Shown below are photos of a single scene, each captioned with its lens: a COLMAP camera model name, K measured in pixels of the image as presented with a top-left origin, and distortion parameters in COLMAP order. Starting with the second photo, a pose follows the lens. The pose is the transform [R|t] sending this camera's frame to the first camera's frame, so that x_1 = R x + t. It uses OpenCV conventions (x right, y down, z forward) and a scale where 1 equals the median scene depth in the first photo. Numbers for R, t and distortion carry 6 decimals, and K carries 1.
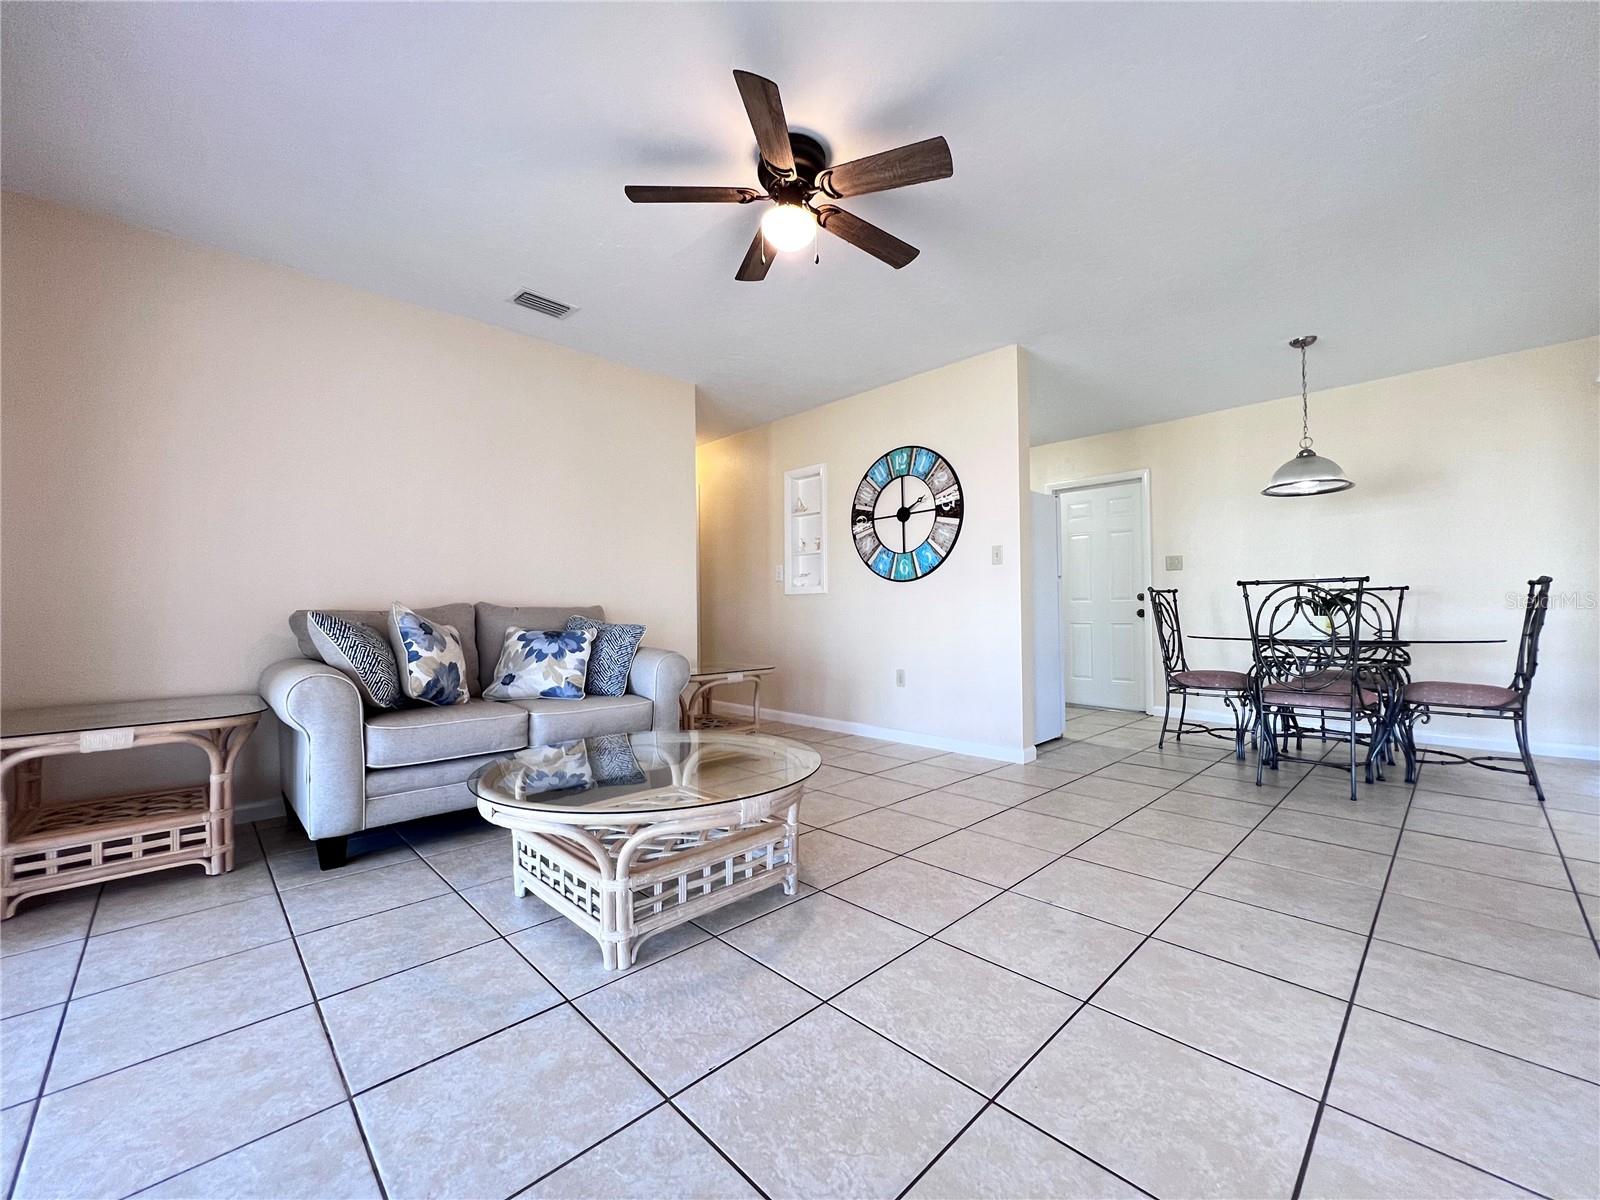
lens RADIAL K [[640.7, 0, 797.4], [0, 640.7, 597.1], [0, 0, 1]] dist [-0.001843, 0.000537]
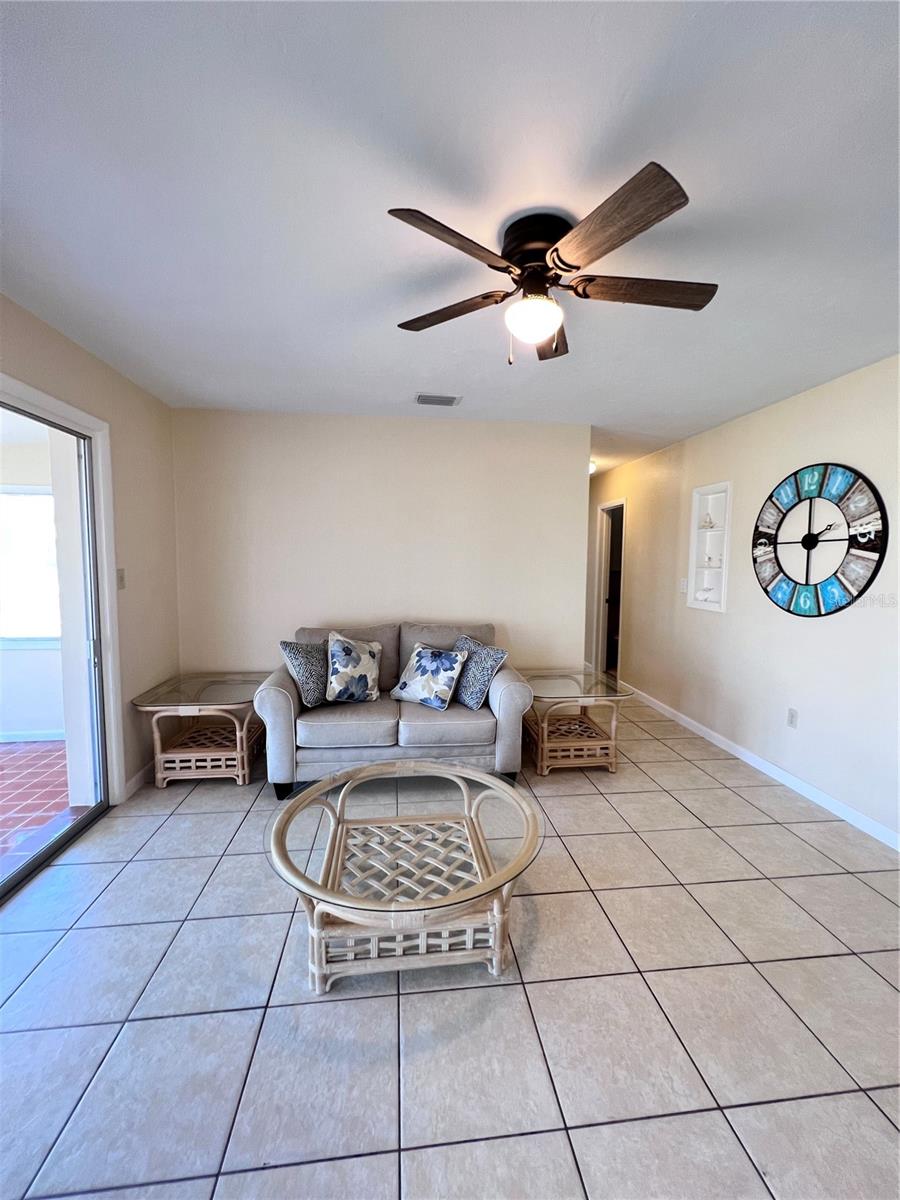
lens RADIAL K [[477.7, 0, 453.8], [0, 477.7, 596.2], [0, 0, 1]] dist [-0.001573, 0.000255]
pose [[0.796760, 0.064384, -0.600856, 0.240124], [-0.003832, 0.994826, 0.101518, -0.162971], [0.604283, -0.078583, 0.792885, 0.227516]]
